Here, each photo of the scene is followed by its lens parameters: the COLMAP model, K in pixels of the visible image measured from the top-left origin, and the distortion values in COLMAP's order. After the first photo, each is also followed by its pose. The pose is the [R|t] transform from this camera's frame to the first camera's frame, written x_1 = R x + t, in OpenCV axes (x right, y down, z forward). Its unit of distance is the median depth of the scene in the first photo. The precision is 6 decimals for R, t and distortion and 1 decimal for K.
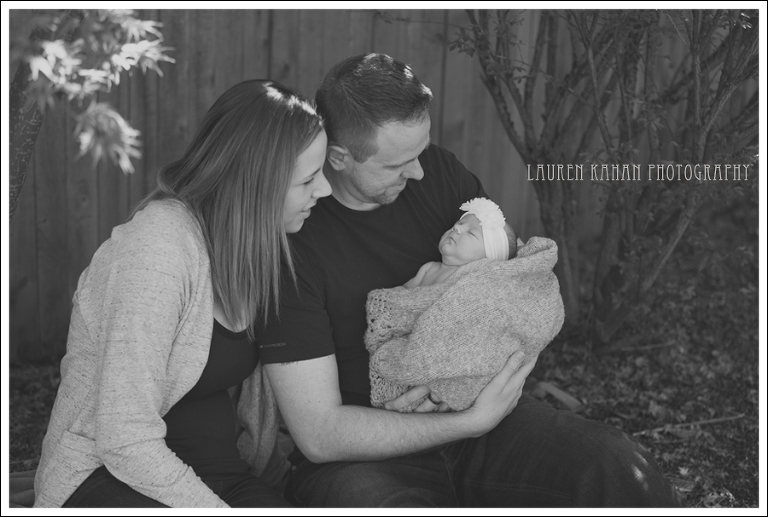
lens RADIAL K [[1587.0, 0, 384.0], [0, 1587.0, 258.5], [0, 0, 1]] dist [-0.271128, -0.157572]
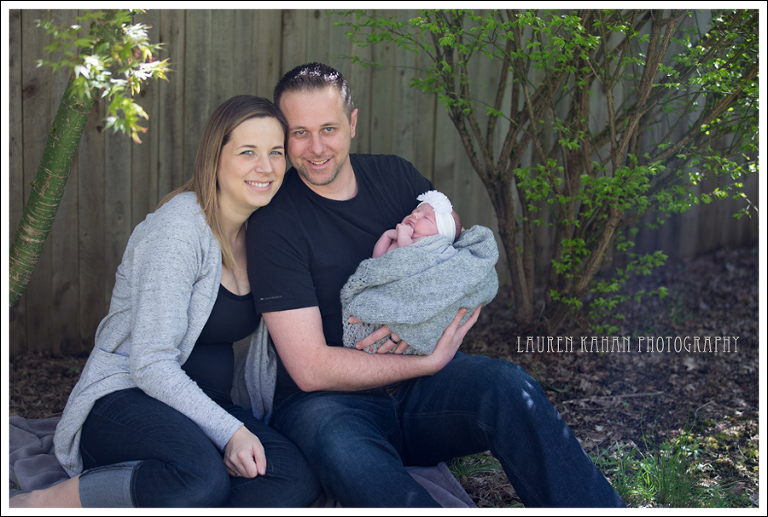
lens RADIAL K [[1789.0, 0, 384.0], [0, 1789.0, 258.5], [0, 0, 1]] dist [-0.110345, -0.318996]
pose [[0.998701, 0.007070, -0.050455, 0.086779], [-0.010537, 0.997576, -0.068777, 0.094407], [0.049846, 0.069219, 0.996355, -0.374616]]
